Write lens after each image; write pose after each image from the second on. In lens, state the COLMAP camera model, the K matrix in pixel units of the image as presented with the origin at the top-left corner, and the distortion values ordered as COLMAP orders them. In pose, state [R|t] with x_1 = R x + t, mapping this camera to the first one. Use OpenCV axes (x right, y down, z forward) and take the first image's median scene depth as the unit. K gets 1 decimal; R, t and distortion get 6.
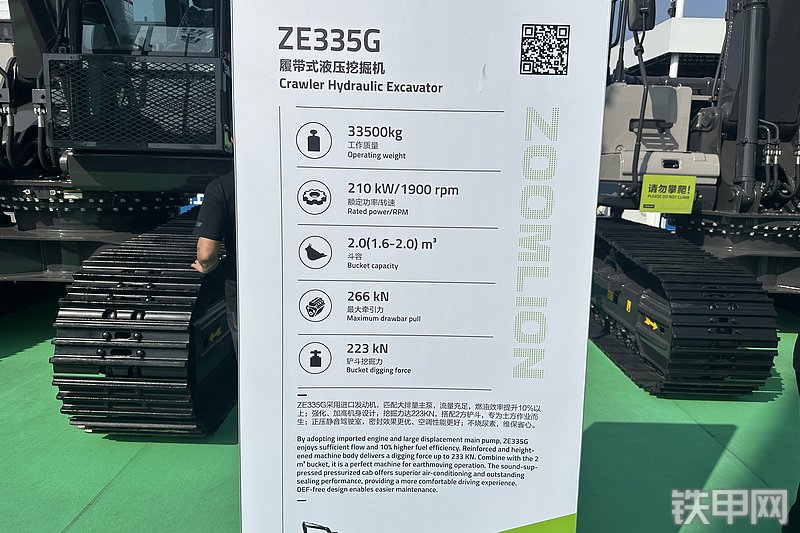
lens RADIAL K [[569.0, 0, 400.0], [0, 569.0, 266.5], [0, 0, 1]] dist [0.032568, -0.006747]
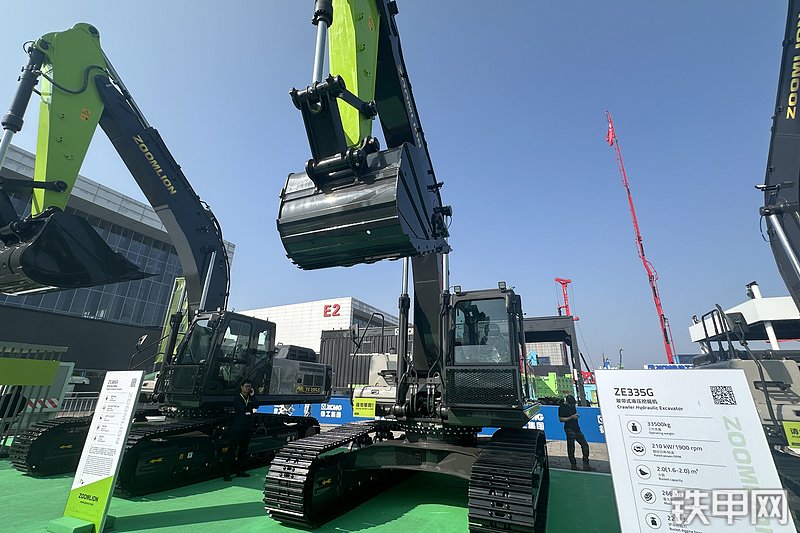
lens RADIAL K [[340.5, 0, 400.0], [0, 340.5, 266.5], [0, 0, 1]] dist [0.000452, -0.000575]
pose [[0.921266, -0.137996, -0.363629, -0.496105], [-0.066340, 0.865484, -0.496524, 0.010710], [0.383234, 0.481553, 0.788187, -1.191260]]
